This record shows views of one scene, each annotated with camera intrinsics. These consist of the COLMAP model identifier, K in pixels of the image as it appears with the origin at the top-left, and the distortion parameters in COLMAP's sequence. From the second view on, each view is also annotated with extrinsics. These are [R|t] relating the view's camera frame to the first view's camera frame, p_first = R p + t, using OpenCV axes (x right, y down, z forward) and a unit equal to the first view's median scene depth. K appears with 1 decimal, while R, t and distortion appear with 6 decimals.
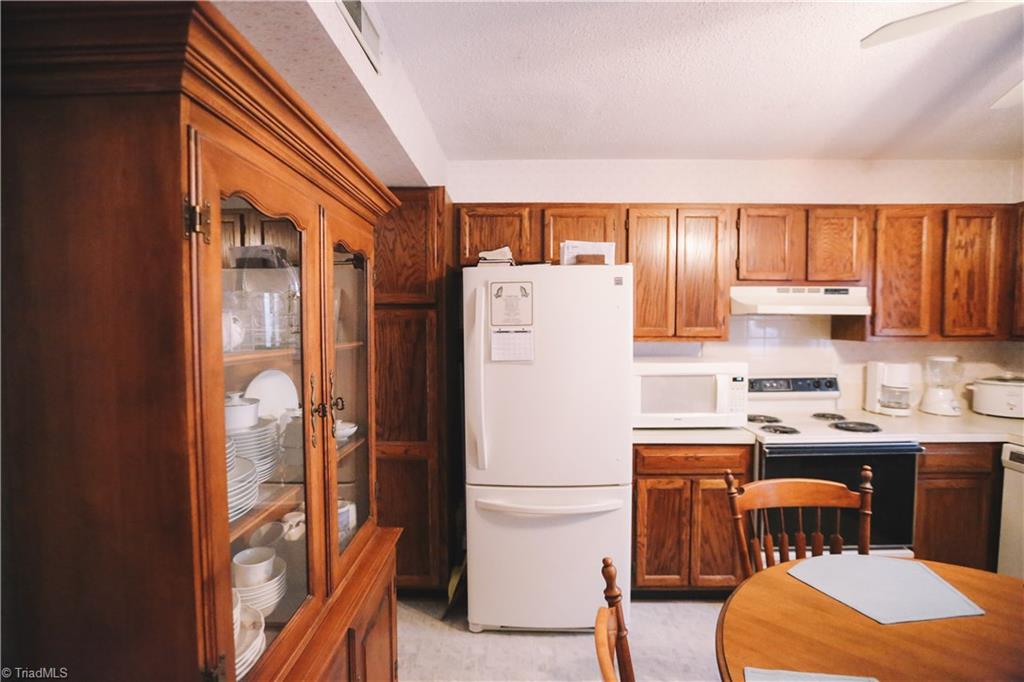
lens RADIAL K [[467.7, 0, 513.9], [0, 467.7, 342.3], [0, 0, 1]] dist [-0.033742, 0.007129]
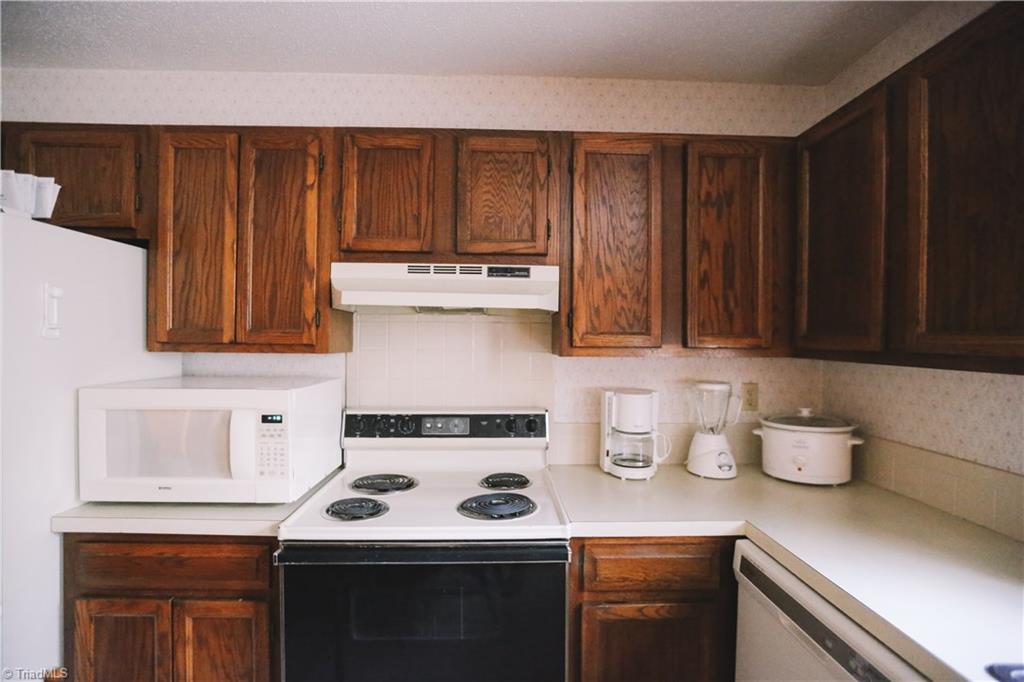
lens RADIAL K [[509.7, 0, 517.1], [0, 509.7, 338.9], [0, 0, 1]] dist [-0.037776, 0.003868]
pose [[0.998729, 0.012007, 0.048941, 0.689416], [-0.009611, 0.998757, -0.048904, 0.009258], [-0.049468, 0.048372, 0.997604, 0.341251]]
